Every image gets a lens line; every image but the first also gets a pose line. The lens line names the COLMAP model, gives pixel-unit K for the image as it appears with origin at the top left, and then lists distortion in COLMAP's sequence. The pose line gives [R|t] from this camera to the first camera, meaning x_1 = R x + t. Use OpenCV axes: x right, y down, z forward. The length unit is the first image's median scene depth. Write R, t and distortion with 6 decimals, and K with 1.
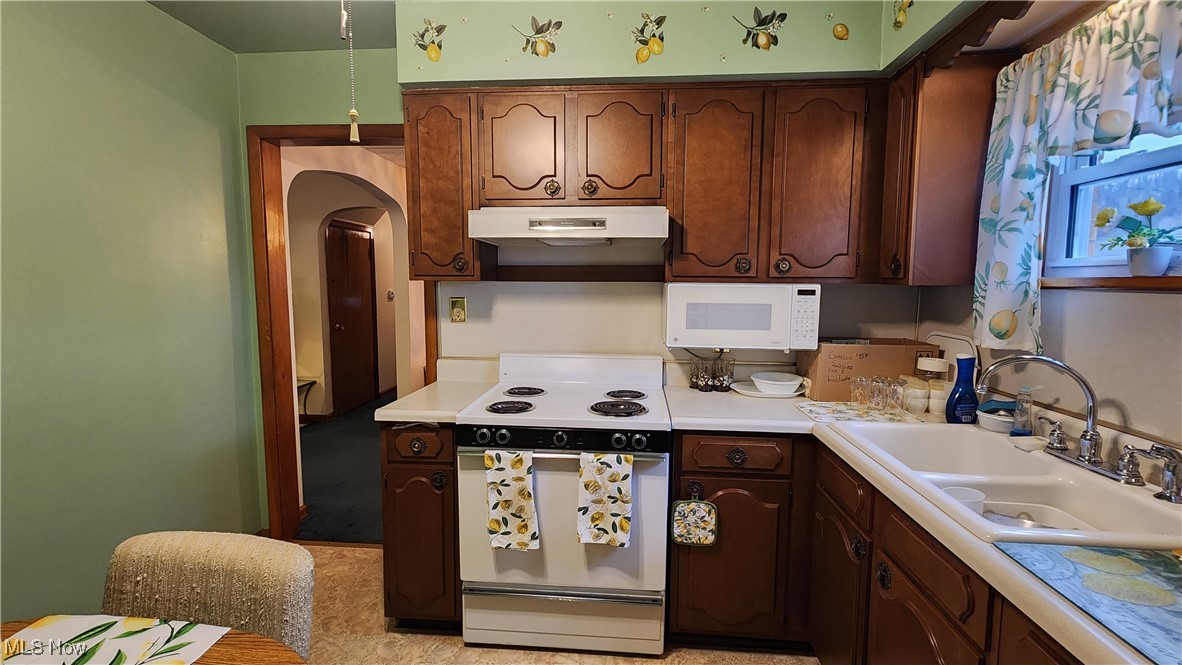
lens RADIAL K [[511.3, 0, 591.0], [0, 511.3, 332.5], [0, 0, 1]] dist [0.001600, -0.000088]
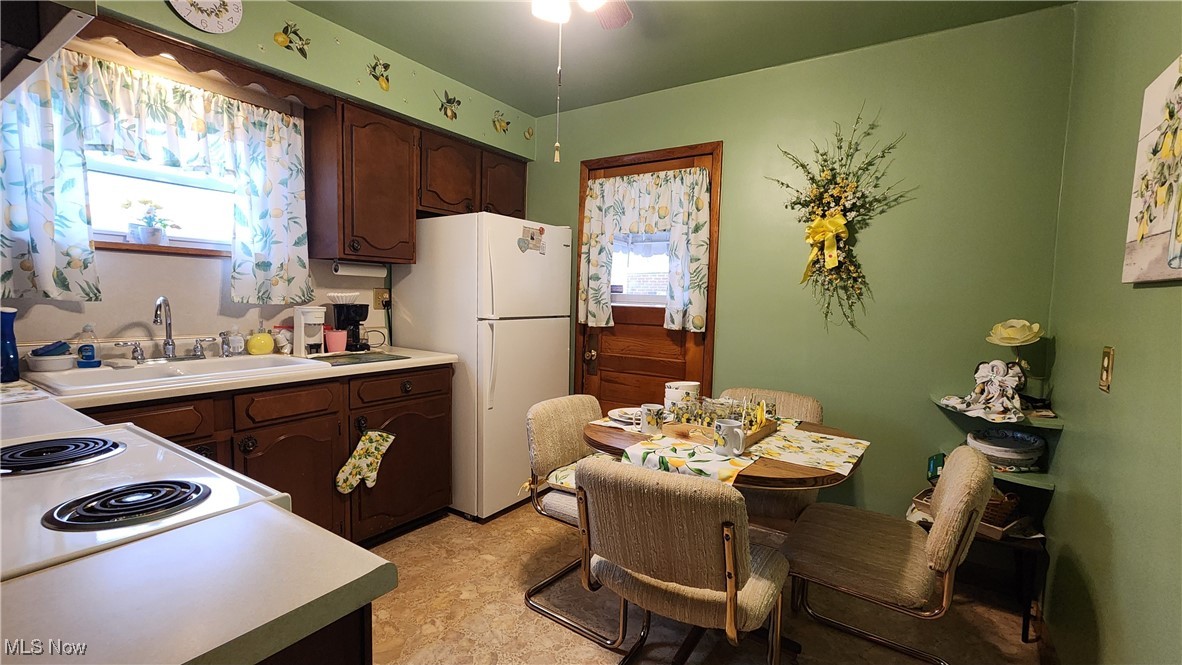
lens RADIAL K [[511.3, 0, 591.0], [0, 511.3, 332.5], [0, 0, 1]] dist [0.001600, -0.000088]
pose [[-0.869337, -0.064555, 0.489986, -0.680046], [0.018614, 0.986452, 0.162989, -0.048307], [-0.493870, 0.150813, -0.856357, 1.178339]]
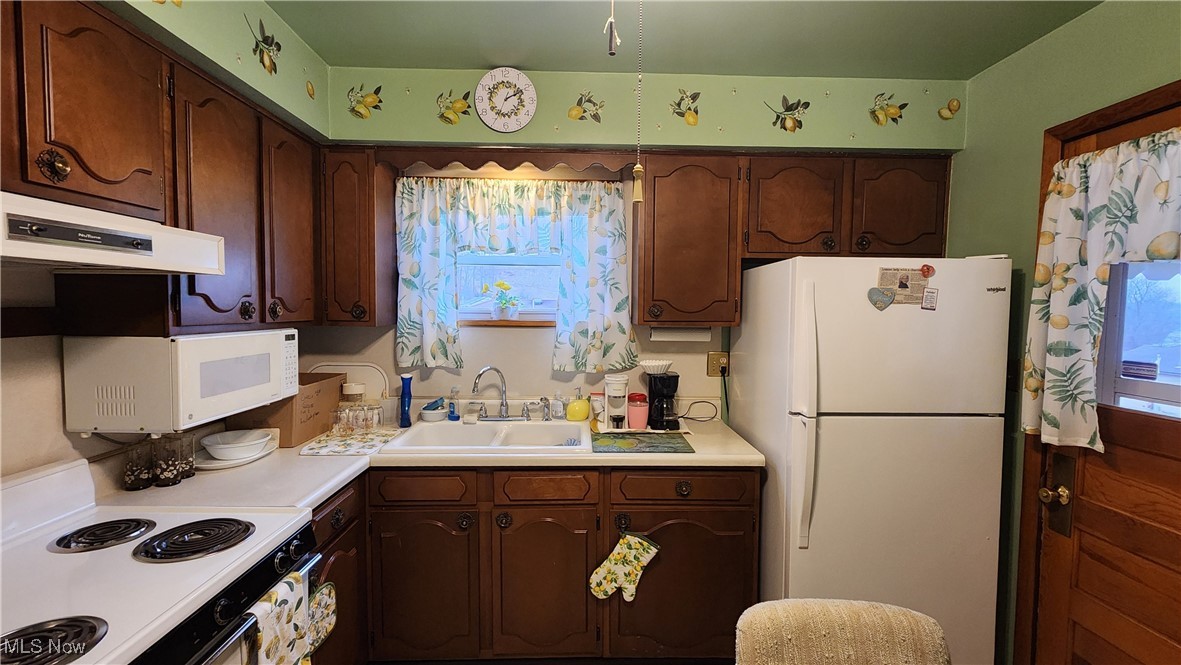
lens RADIAL K [[510.8, 0, 590.5], [0, 510.8, 332.5], [0, 0, 1]] dist [0.001600, -0.000088]
pose [[-0.097313, -0.057633, 0.993584, -0.632918], [0.089625, 0.993758, 0.066421, -0.108360], [-0.991210, 0.095513, -0.091540, 0.566016]]
